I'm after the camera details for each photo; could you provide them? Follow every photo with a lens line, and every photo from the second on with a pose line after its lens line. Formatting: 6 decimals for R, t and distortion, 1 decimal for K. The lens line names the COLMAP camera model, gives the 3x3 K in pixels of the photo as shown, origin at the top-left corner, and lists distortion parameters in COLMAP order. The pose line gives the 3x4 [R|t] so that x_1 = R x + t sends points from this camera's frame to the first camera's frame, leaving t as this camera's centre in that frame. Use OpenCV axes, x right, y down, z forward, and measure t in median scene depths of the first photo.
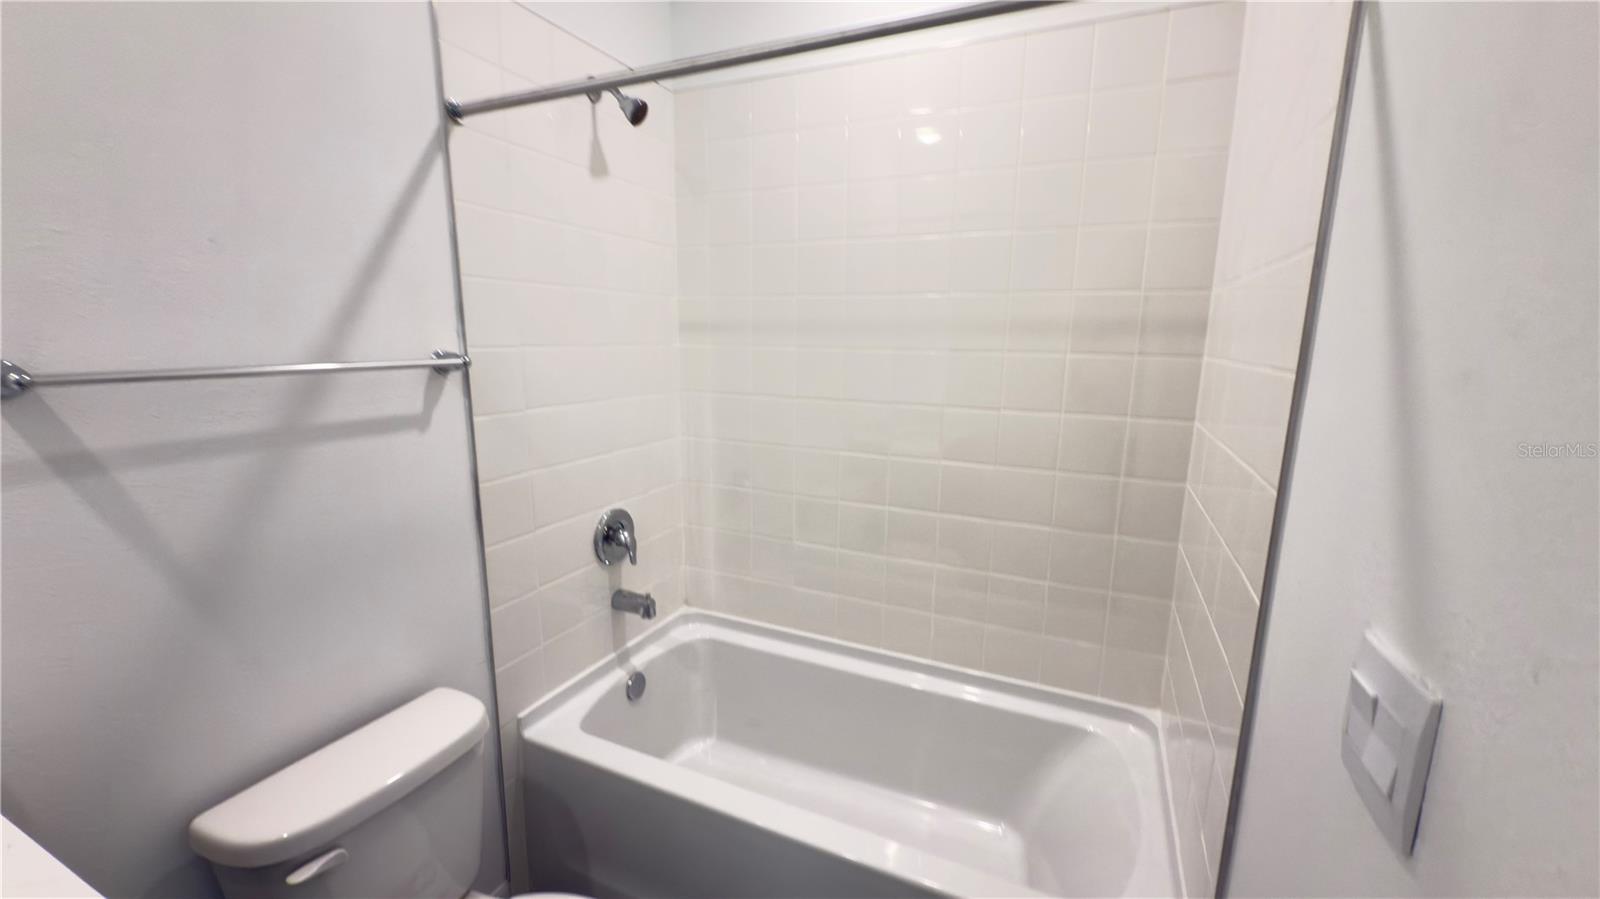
lens RADIAL K [[636.7, 0, 802.3], [0, 636.7, 452.3], [0, 0, 1]] dist [0.000988, -0.000004]
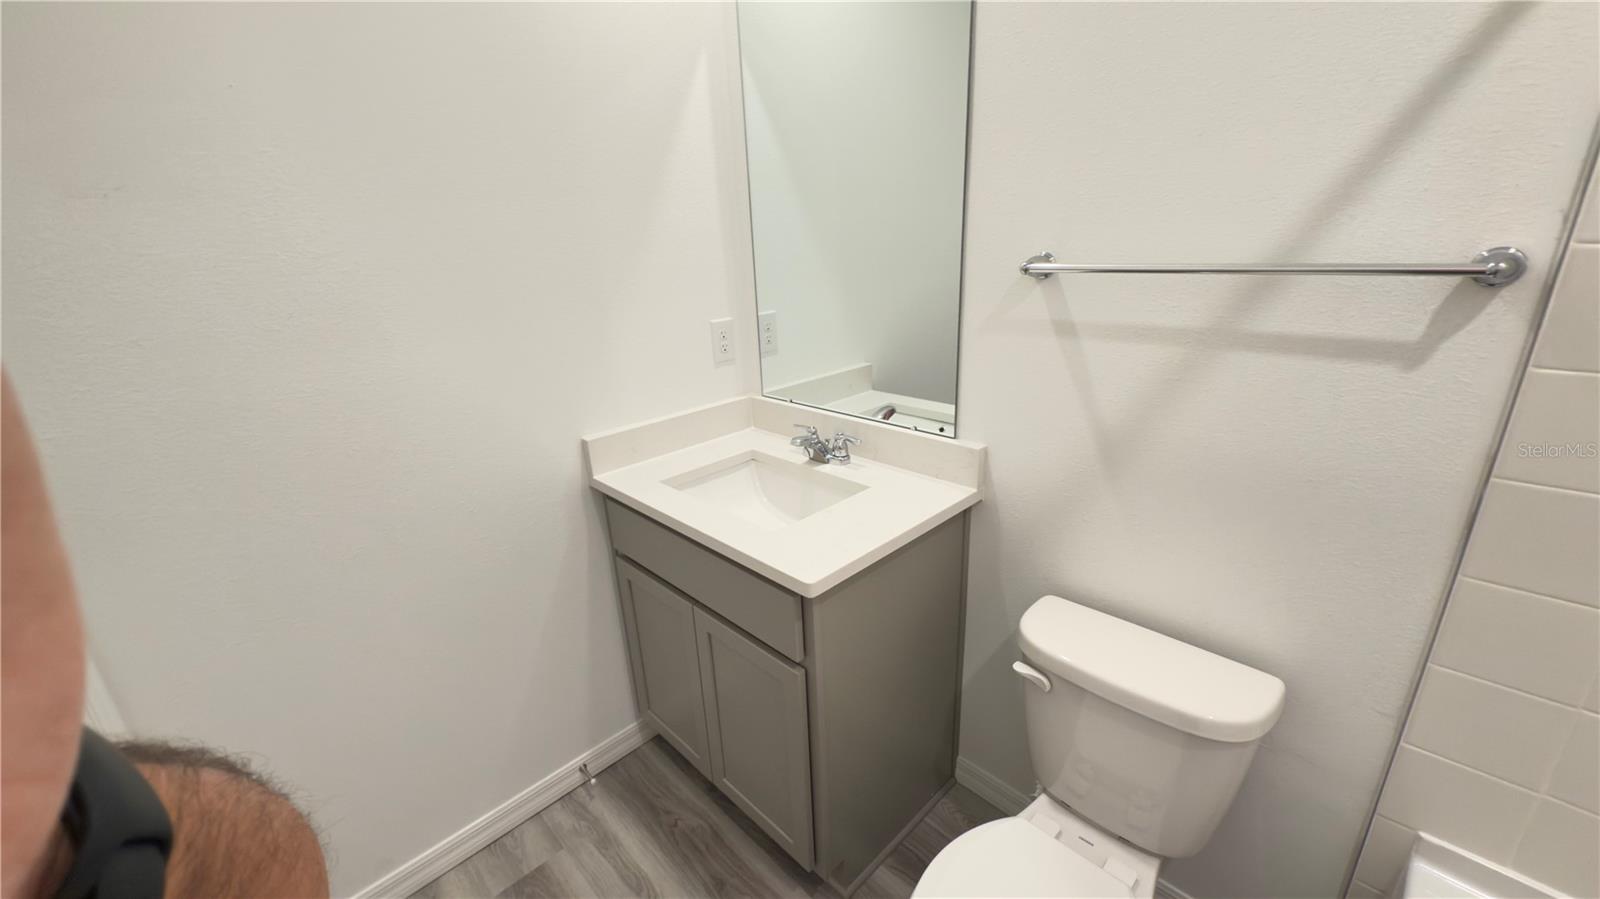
lens RADIAL K [[636.7, 0, 802.3], [0, 636.7, 452.3], [0, 0, 1]] dist [0.000988, -0.000004]
pose [[-0.351342, 0.320074, -0.879836, 0.275721], [-0.129005, 0.914233, 0.384103, -0.133885], [0.927317, 0.248454, -0.279917, 0.618554]]
